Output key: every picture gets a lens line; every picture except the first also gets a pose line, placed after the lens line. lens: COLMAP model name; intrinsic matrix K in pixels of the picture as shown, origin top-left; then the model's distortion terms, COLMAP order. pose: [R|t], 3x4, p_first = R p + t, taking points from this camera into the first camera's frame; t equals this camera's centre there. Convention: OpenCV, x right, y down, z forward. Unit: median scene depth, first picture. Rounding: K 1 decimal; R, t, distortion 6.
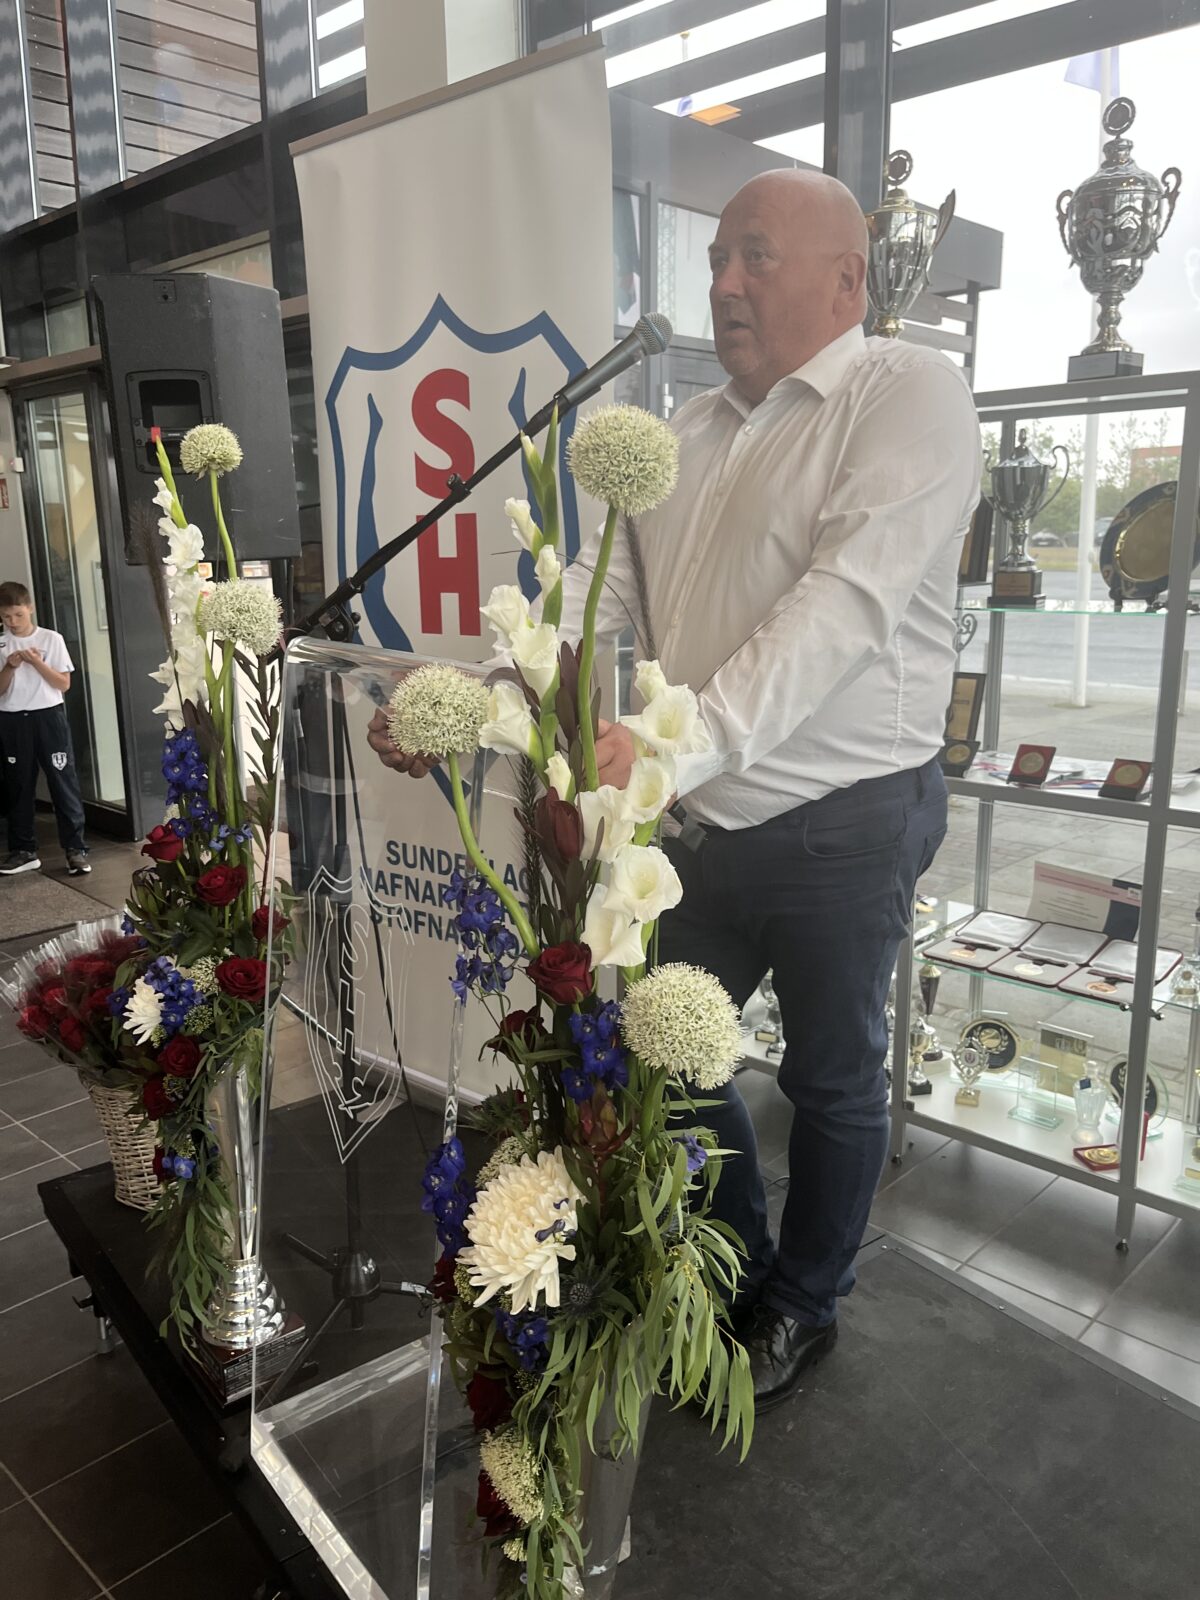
lens RADIAL K [[1213.5, 0, 590.1], [0, 1213.5, 802.6], [0, 0, 1]] dist [0.051784, -0.073471]
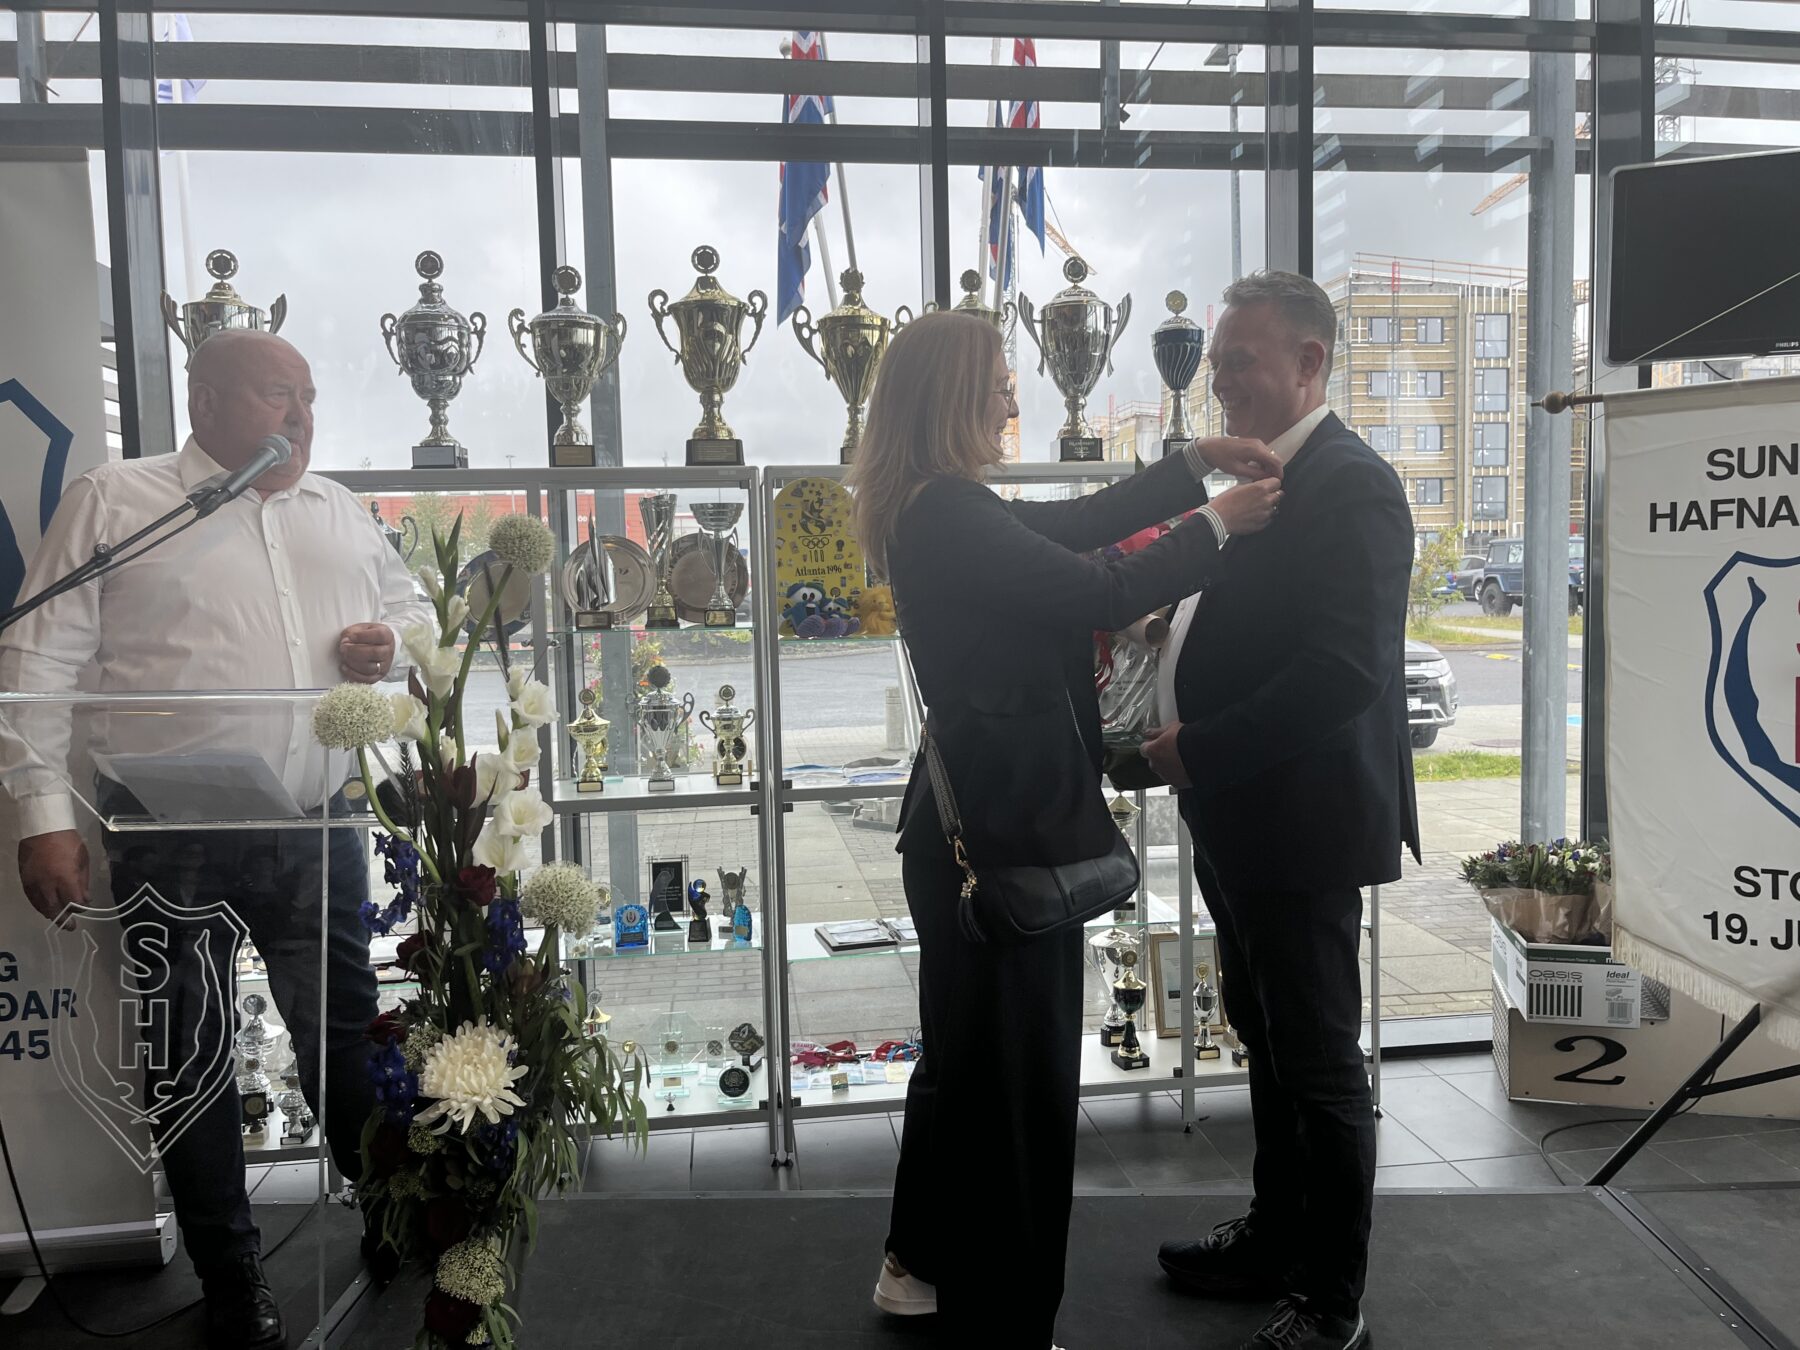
lens RADIAL K [[1363.2, 0, 913.2], [0, 1363.2, 665.7], [0, 0, 1]] dist [0.047345, -0.068395]
pose [[0.623120, -0.056301, 0.780097, -0.395503], [0.183082, 0.980194, -0.075499, 0.042622], [-0.760396, 0.189867, 0.621086, -0.185948]]
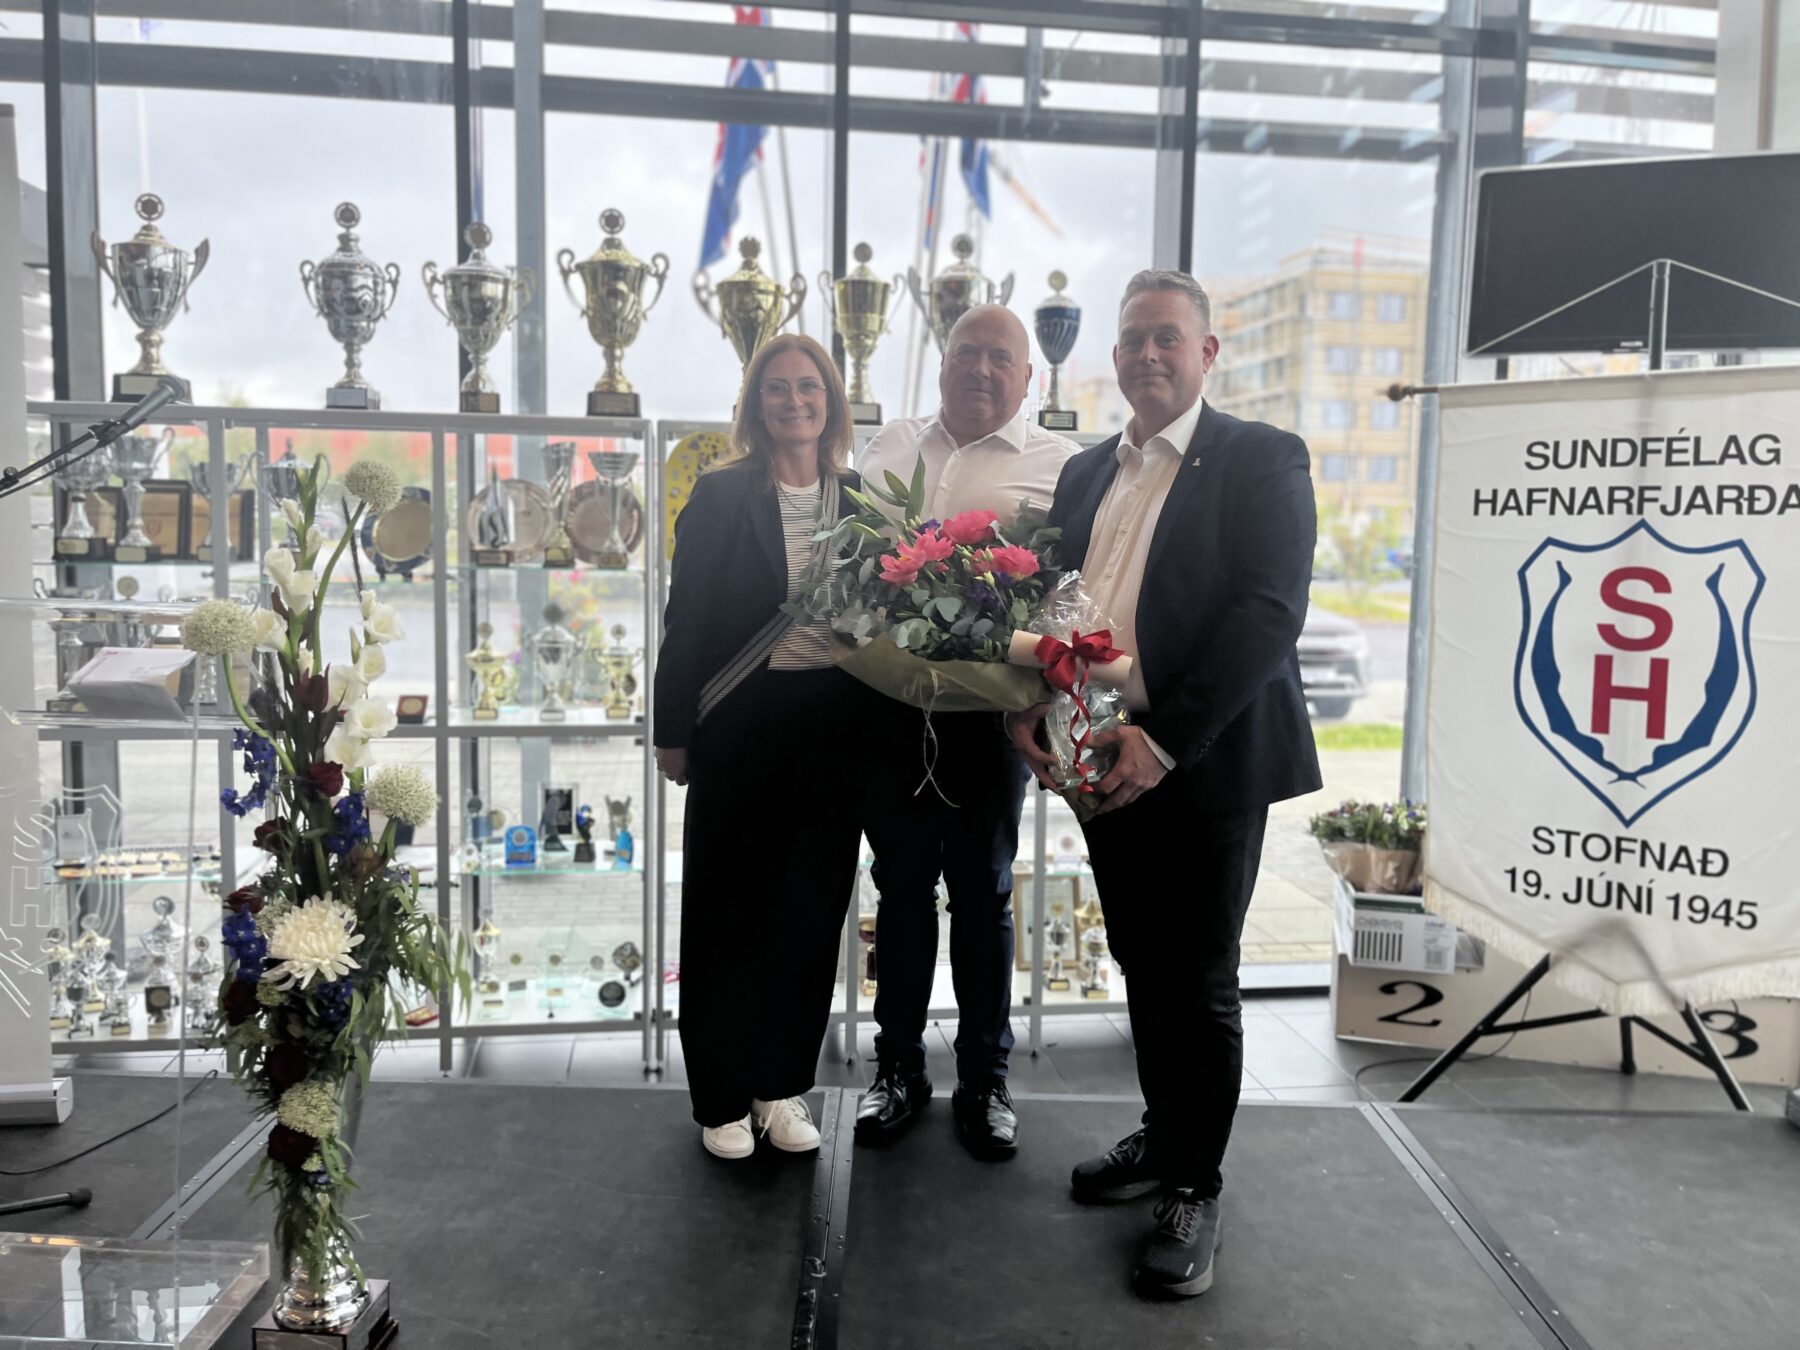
lens RADIAL K [[1362.7, 0, 885.3], [0, 1362.7, 652.4], [0, 0, 1]] dist [0.043582, -0.058722]
pose [[0.614717, -0.049135, 0.787216, -0.422072], [0.144870, 0.988112, -0.051452, 0.073570], [-0.775329, 0.145672, 0.614527, -0.316365]]
